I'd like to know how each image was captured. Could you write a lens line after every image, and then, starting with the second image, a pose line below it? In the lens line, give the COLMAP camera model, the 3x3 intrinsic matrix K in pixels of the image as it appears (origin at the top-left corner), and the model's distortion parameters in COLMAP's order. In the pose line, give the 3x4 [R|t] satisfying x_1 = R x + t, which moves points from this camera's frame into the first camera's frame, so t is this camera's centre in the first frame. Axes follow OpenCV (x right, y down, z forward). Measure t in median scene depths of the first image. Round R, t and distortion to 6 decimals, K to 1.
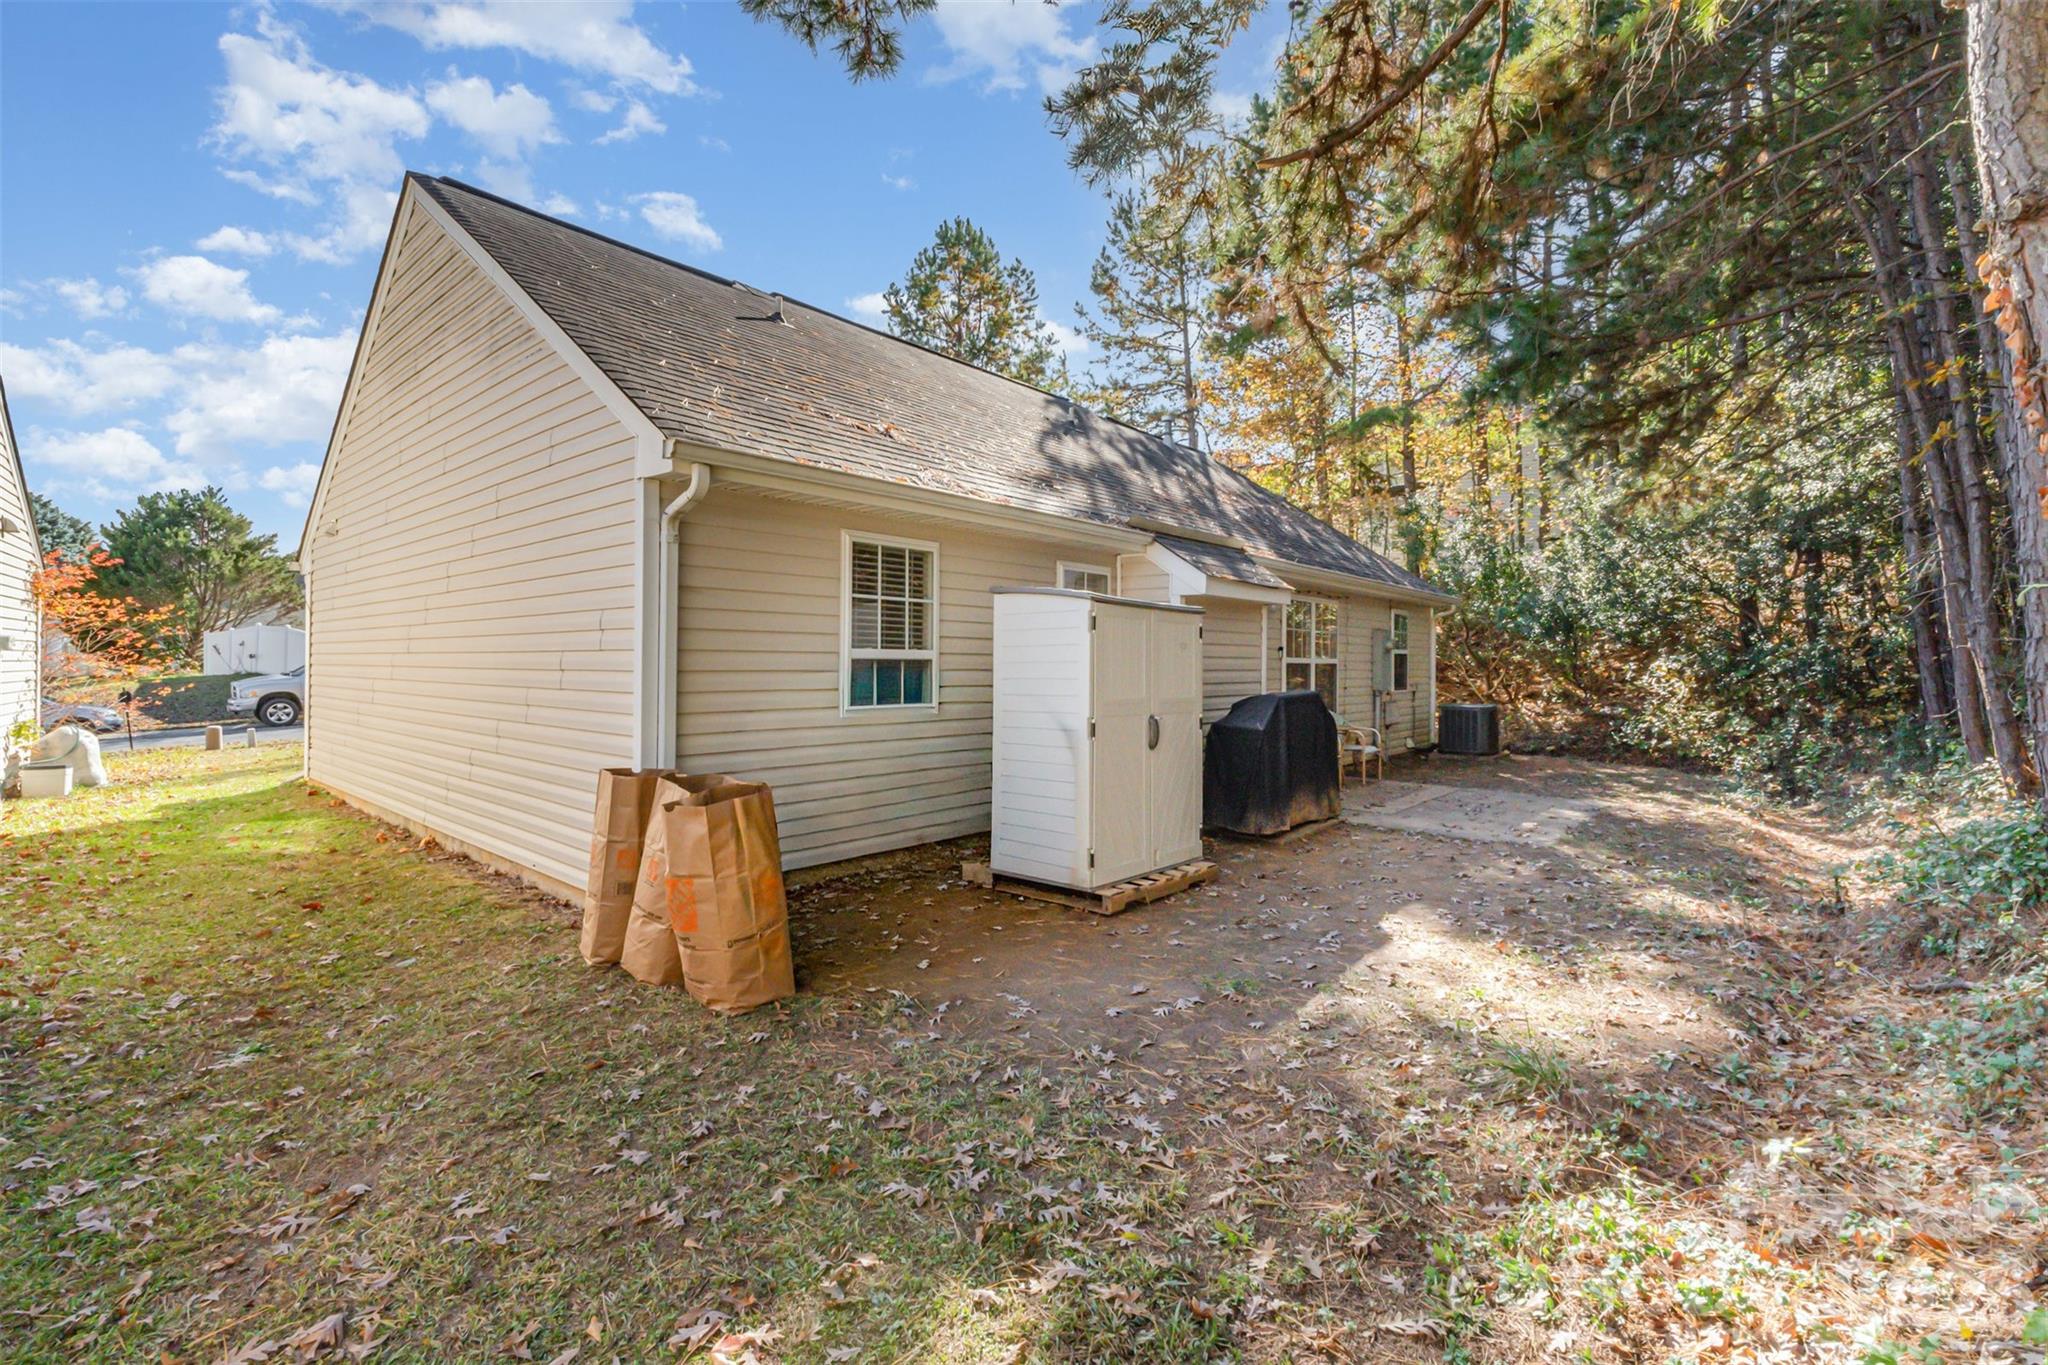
lens RADIAL K [[870.9, 0, 1022.8], [0, 870.9, 690.4], [0, 0, 1]] dist [0.010244, -0.000032]
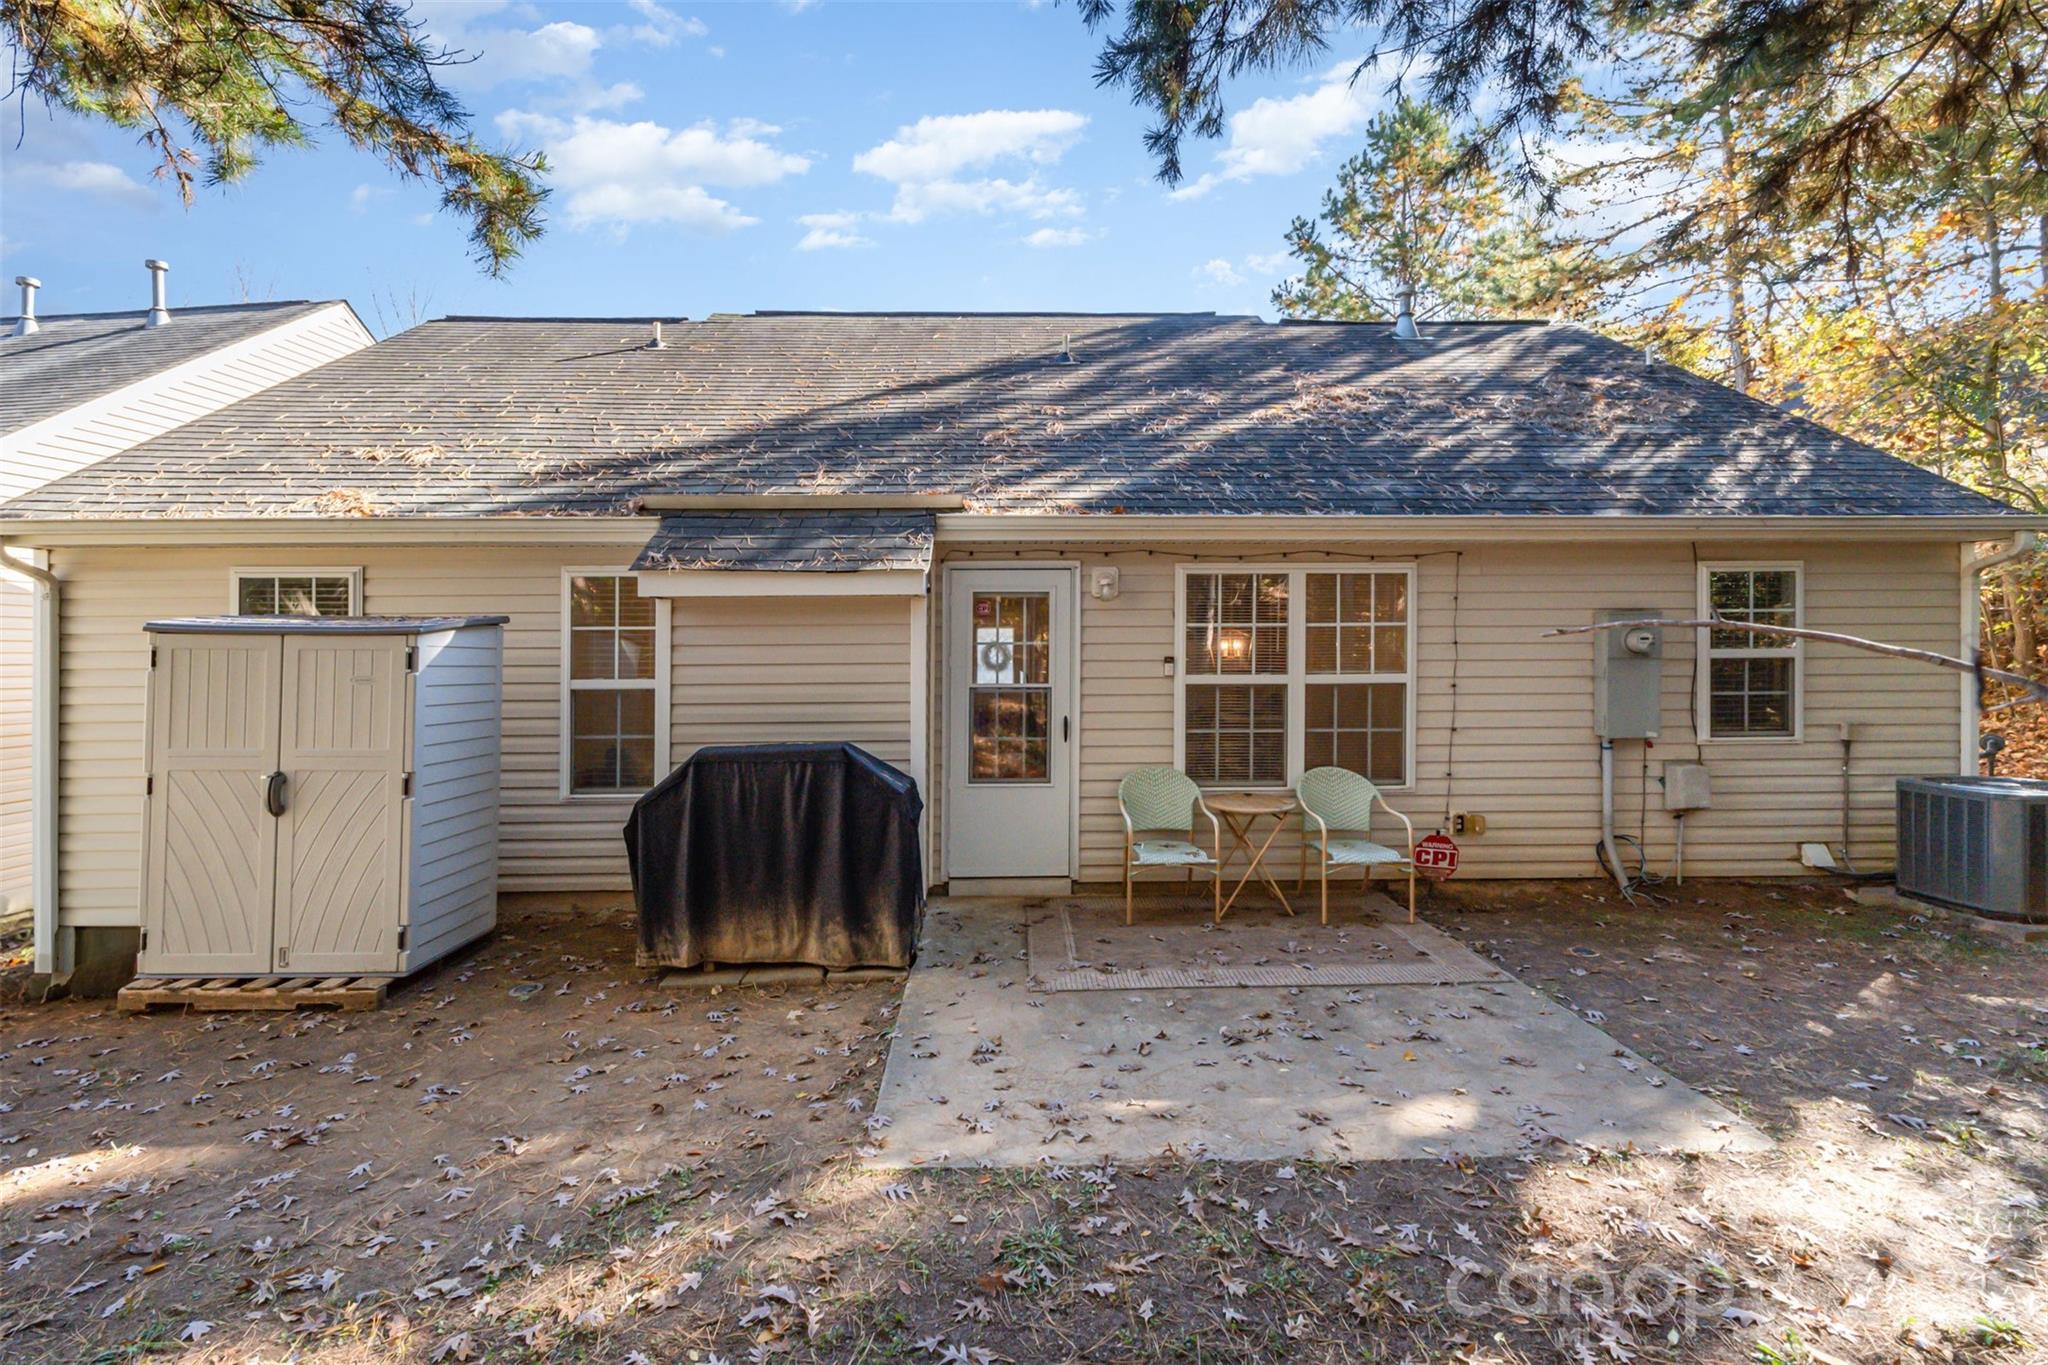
lens RADIAL K [[870.9, 0, 1022.8], [0, 870.9, 690.4], [0, 0, 1]] dist [0.010244, -0.000032]
pose [[0.667717, -0.011390, -0.744328, 0.518314], [-0.011469, 0.999607, -0.025585, -0.009561], [0.744327, 0.025621, 0.667324, 0.429196]]
